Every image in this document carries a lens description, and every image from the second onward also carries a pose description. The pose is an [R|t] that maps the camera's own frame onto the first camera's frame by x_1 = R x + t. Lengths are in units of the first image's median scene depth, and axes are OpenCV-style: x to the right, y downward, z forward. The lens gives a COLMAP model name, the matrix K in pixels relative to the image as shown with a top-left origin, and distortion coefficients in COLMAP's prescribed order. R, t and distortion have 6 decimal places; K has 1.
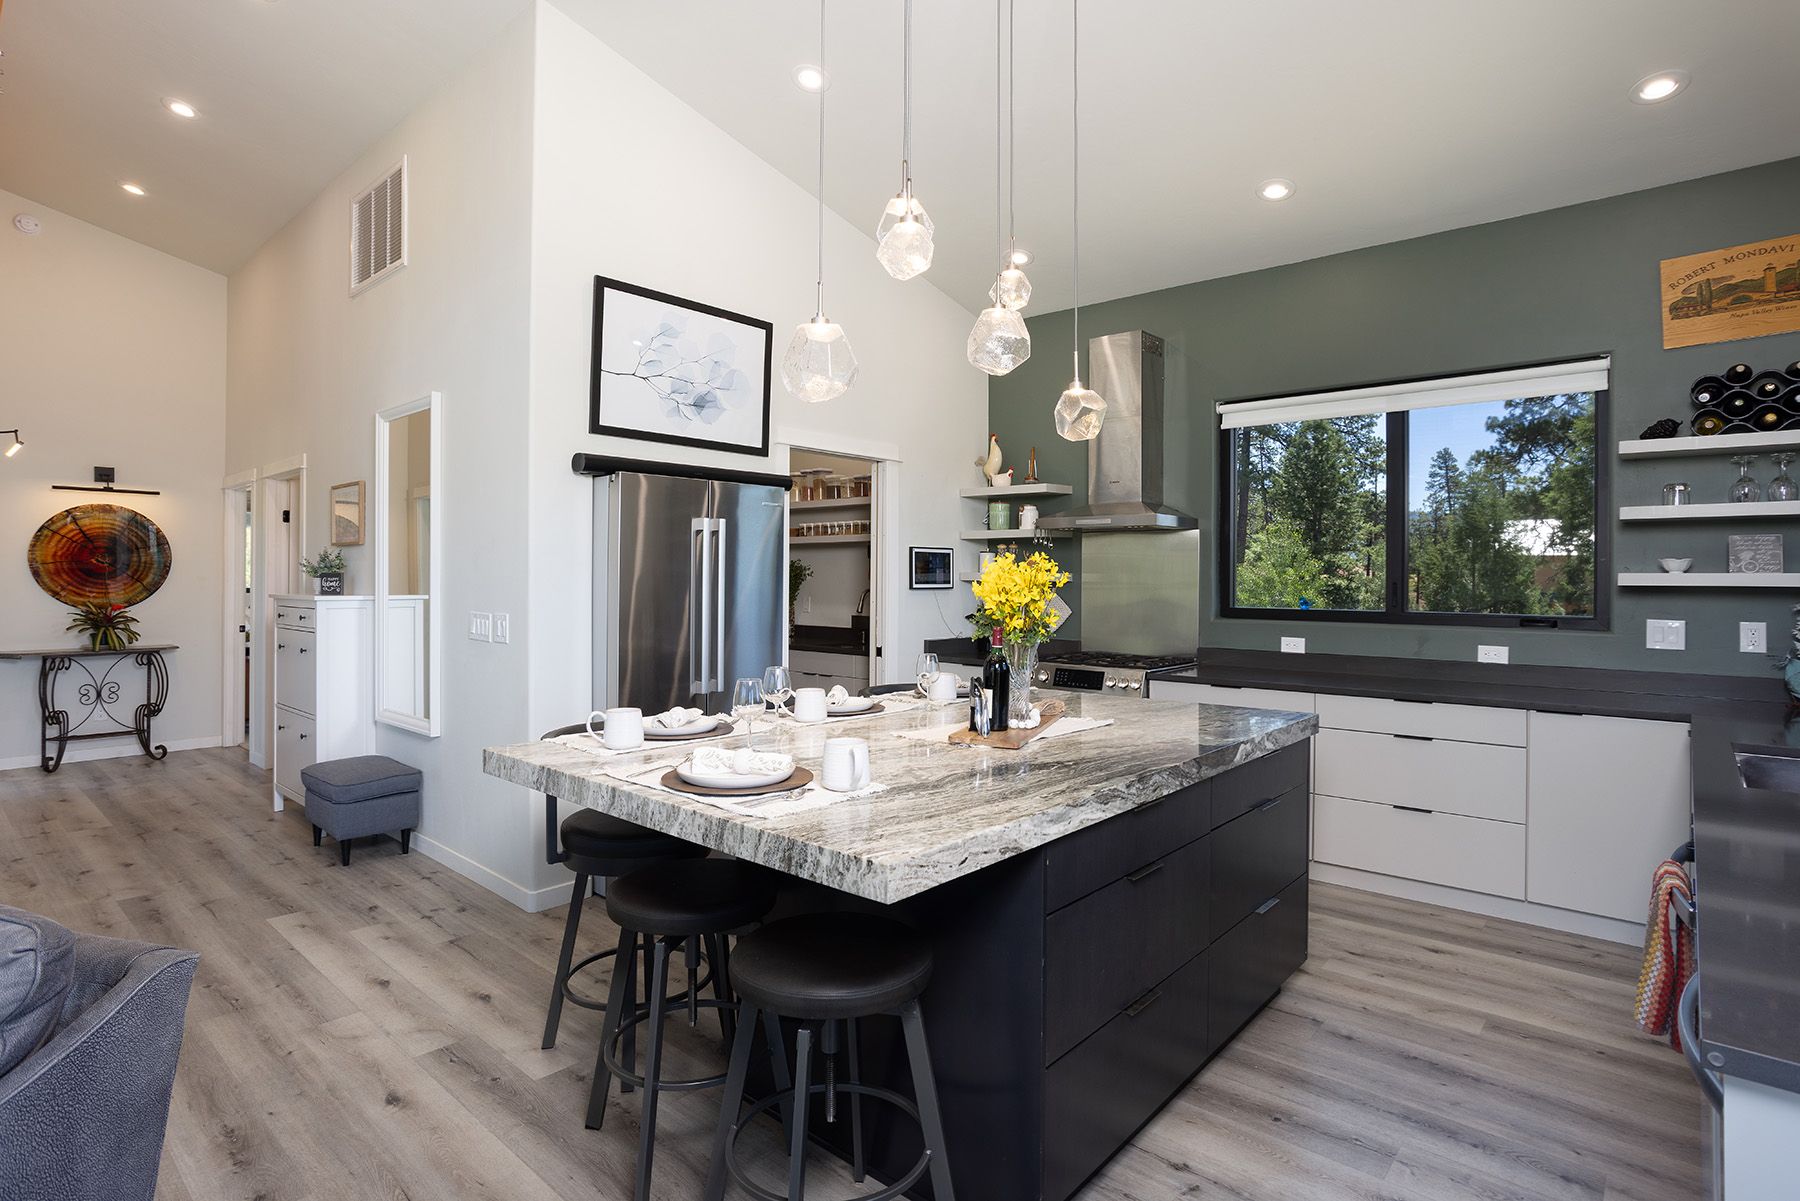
lens RADIAL K [[902.9, 0, 912.4], [0, 902.9, 575.0], [0, 0, 1]] dist [-0.059121, 0.032014]
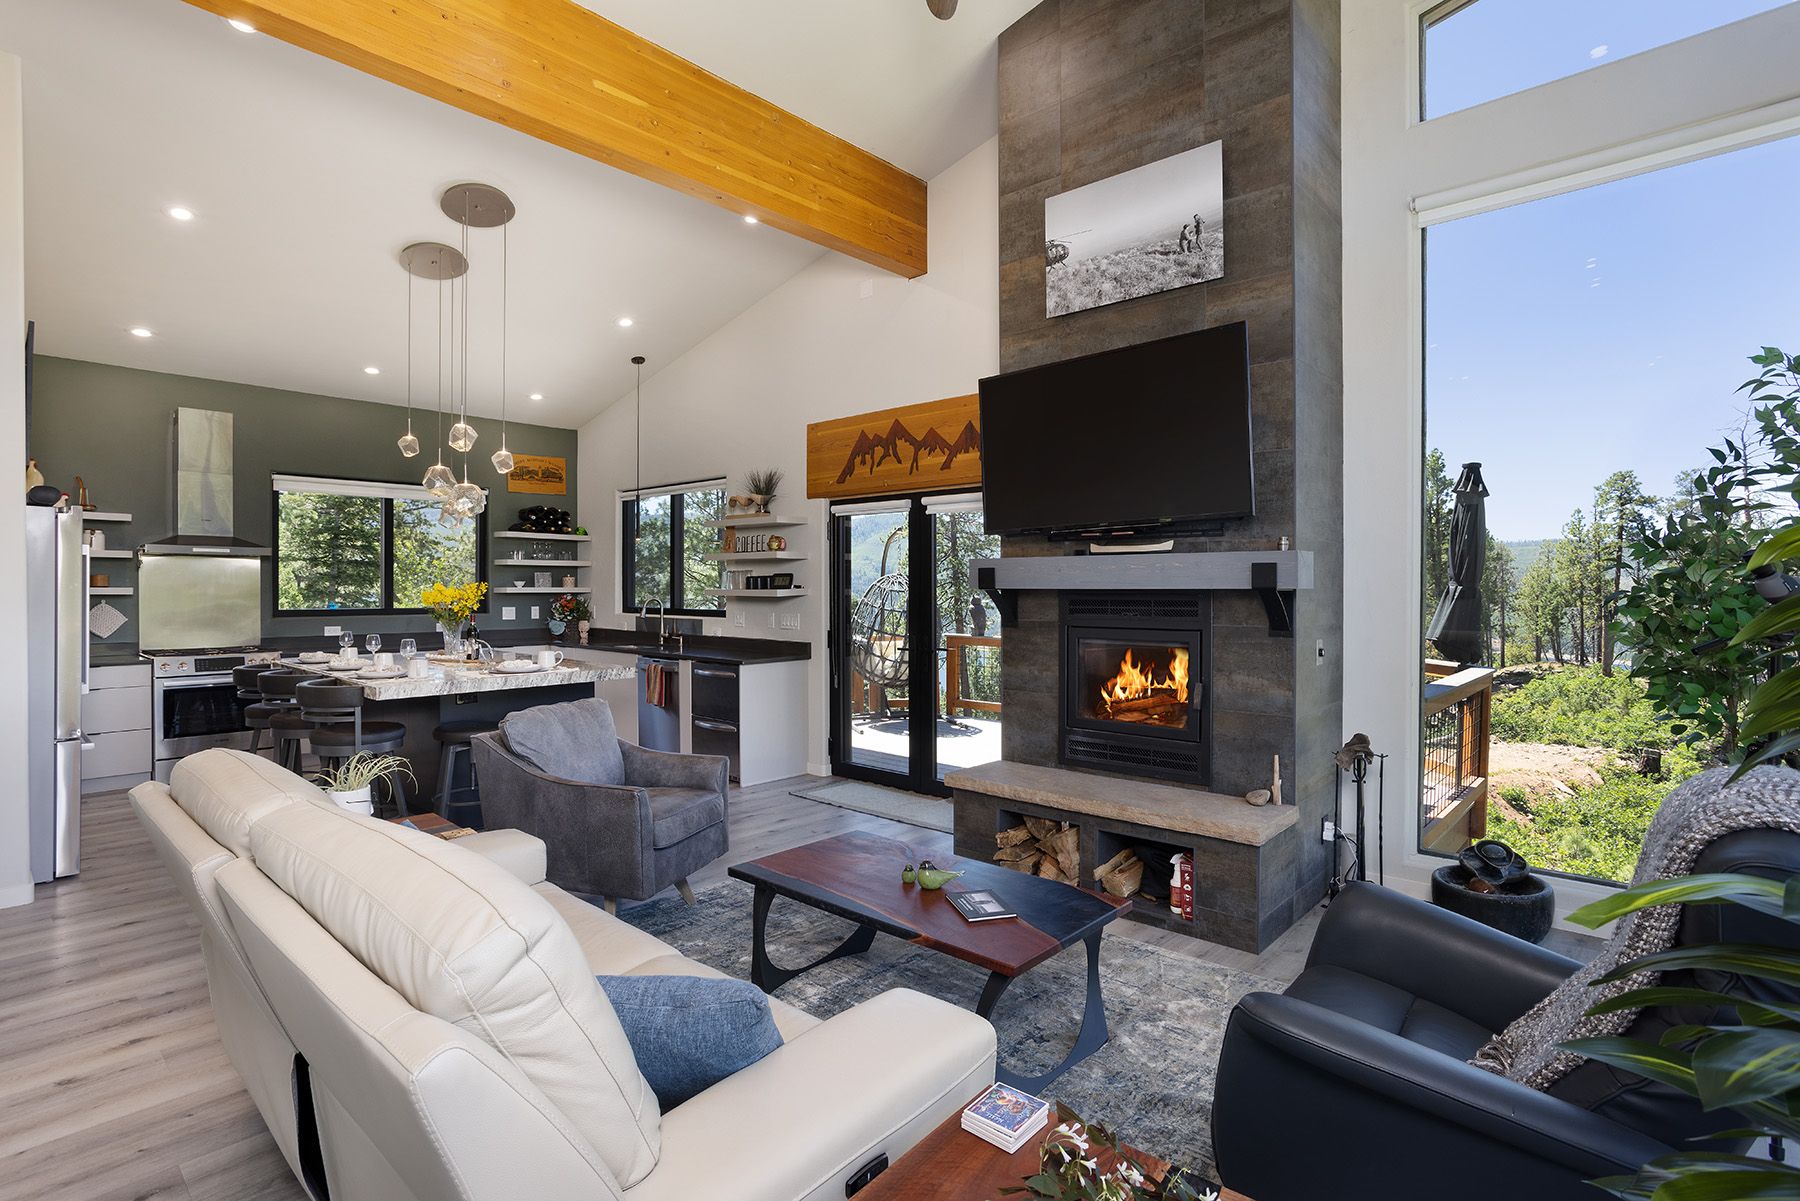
lens RADIAL K [[877.6, 0, 902.6], [0, 877.6, 591.5], [0, 0, 1]] dist [-0.058672, 0.031760]
pose [[0.013556, -0.012027, 0.999836, -1.060860], [-0.003381, 0.999921, 0.012074, -0.015874], [-0.999902, -0.003544, 0.013515, -0.060723]]
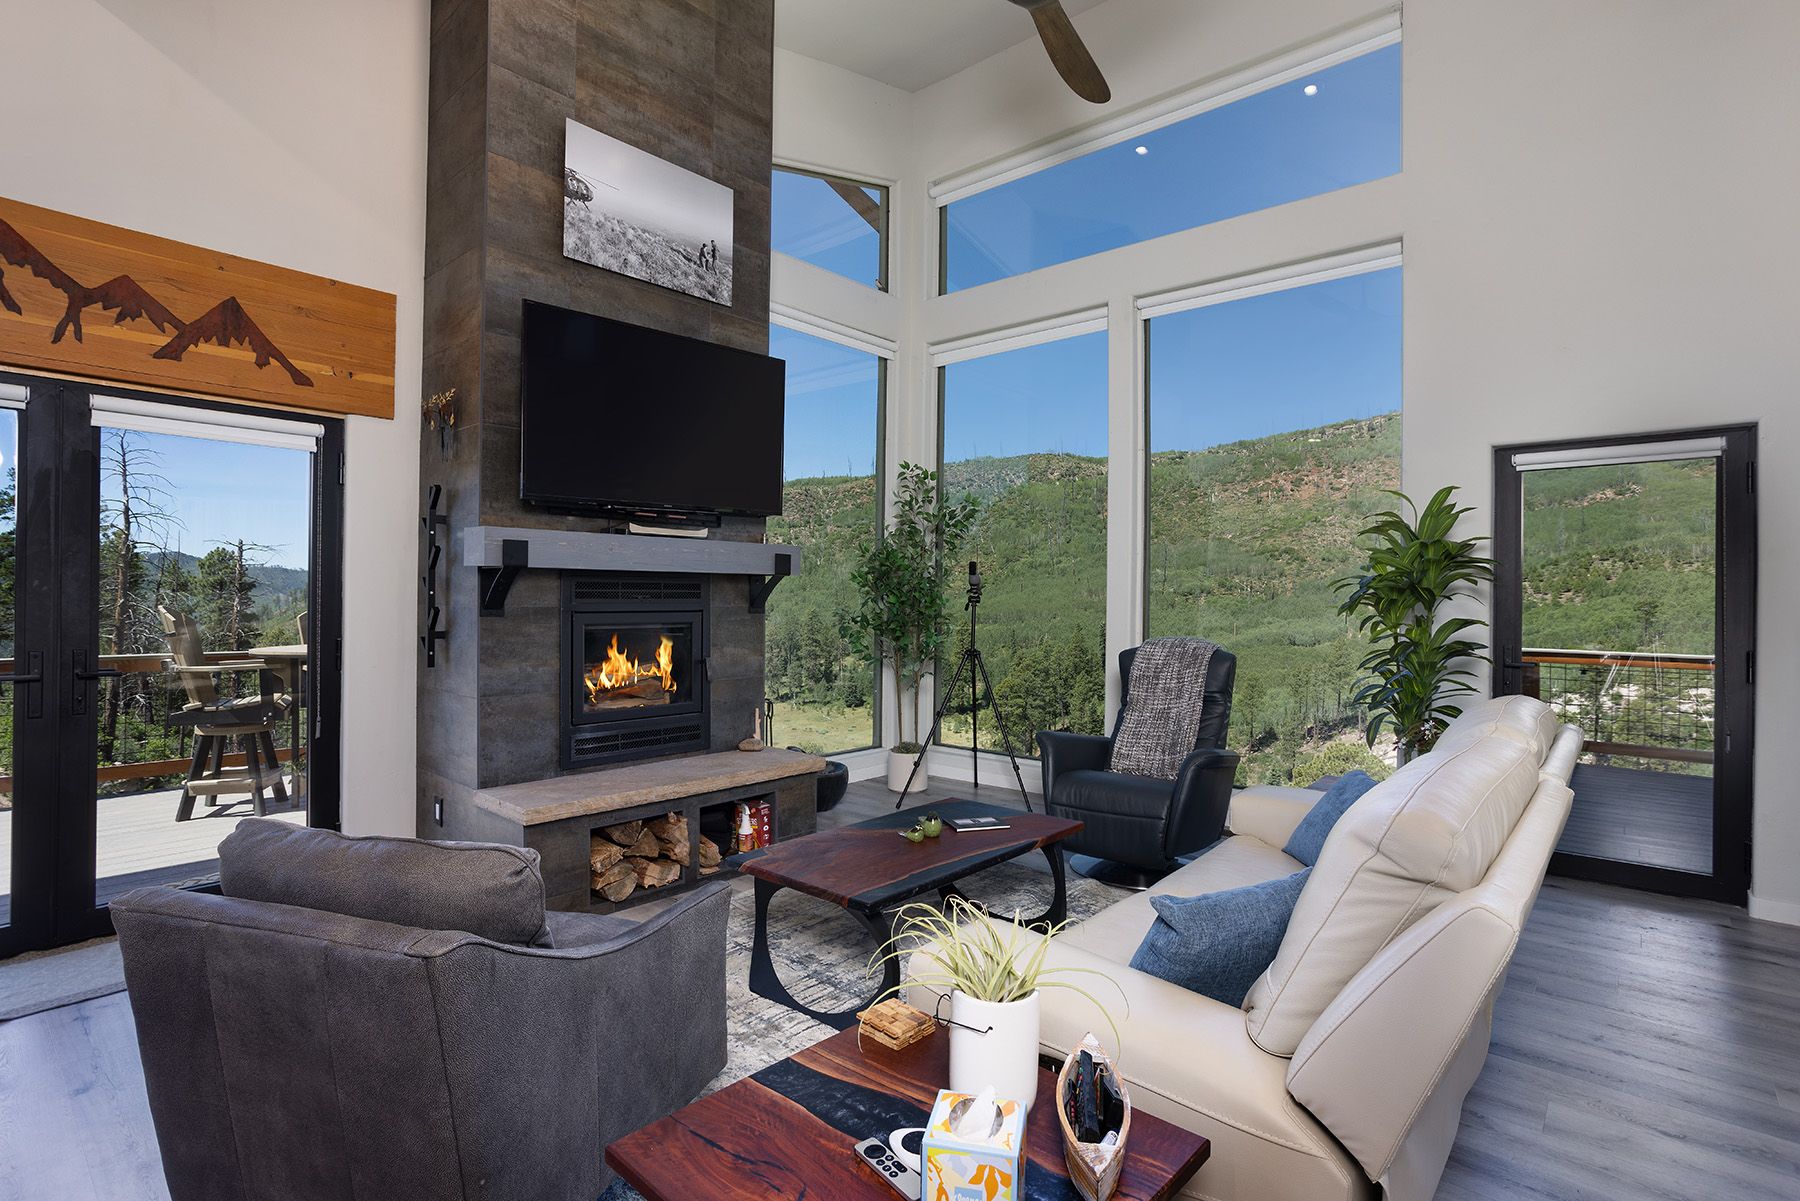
lens RADIAL K [[877.6, 0, 902.6], [0, 877.6, 591.5], [0, 0, 1]] dist [-0.058672, 0.031760]
pose [[-0.999871, -0.014811, -0.006223, -0.477748], [-0.014752, 0.999848, -0.009322, 0.013136], [0.006360, -0.009229, -0.999937, 0.550342]]
